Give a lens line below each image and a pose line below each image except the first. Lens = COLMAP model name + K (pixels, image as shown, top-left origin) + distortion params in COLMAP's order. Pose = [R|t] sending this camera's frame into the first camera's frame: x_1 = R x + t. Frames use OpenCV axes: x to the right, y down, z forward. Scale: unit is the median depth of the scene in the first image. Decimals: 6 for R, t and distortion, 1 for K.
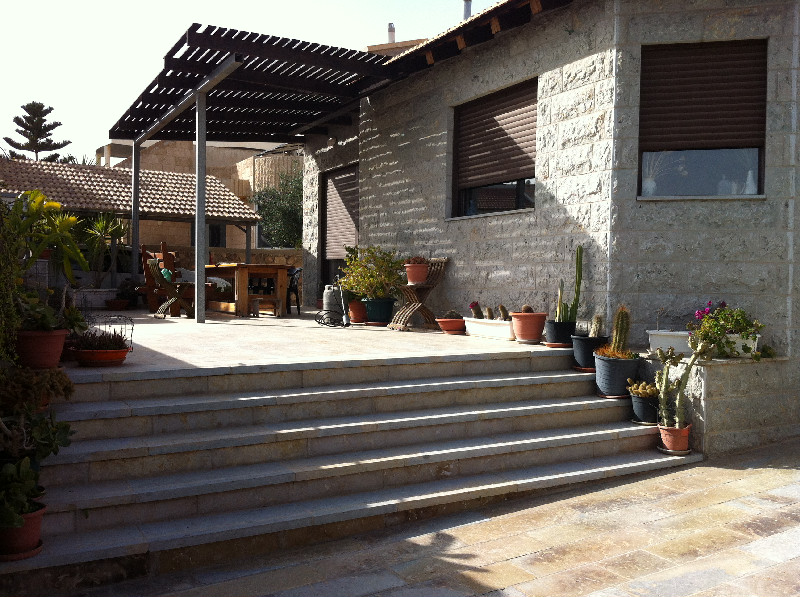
lens RADIAL K [[757.7, 0, 396.2], [0, 757.7, 295.0], [0, 0, 1]] dist [0.085277, -0.219095]
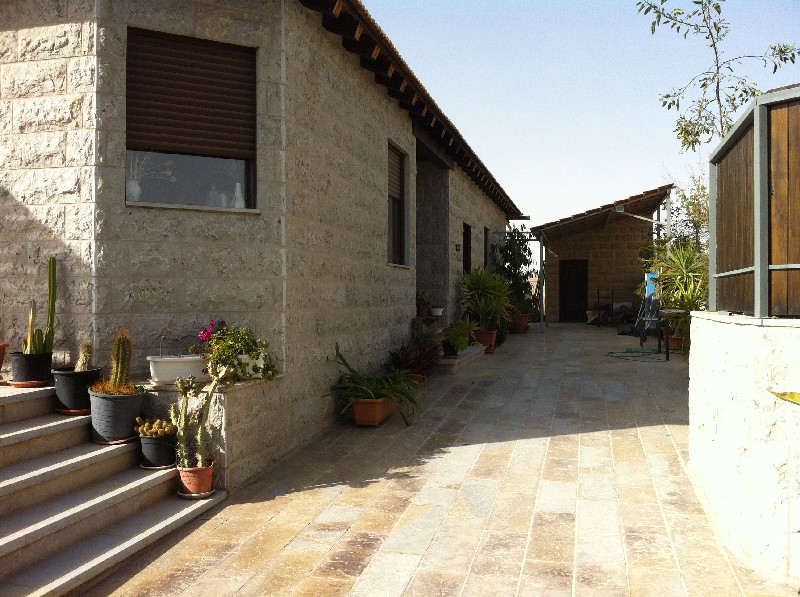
lens RADIAL K [[757.7, 0, 396.2], [0, 757.7, 295.0], [0, 0, 1]] dist [0.085277, -0.219095]
pose [[0.686126, -0.015840, 0.727311, -0.101939], [0.024353, 0.999703, -0.001203, -0.015808], [-0.727075, 0.018538, 0.686307, 0.199922]]
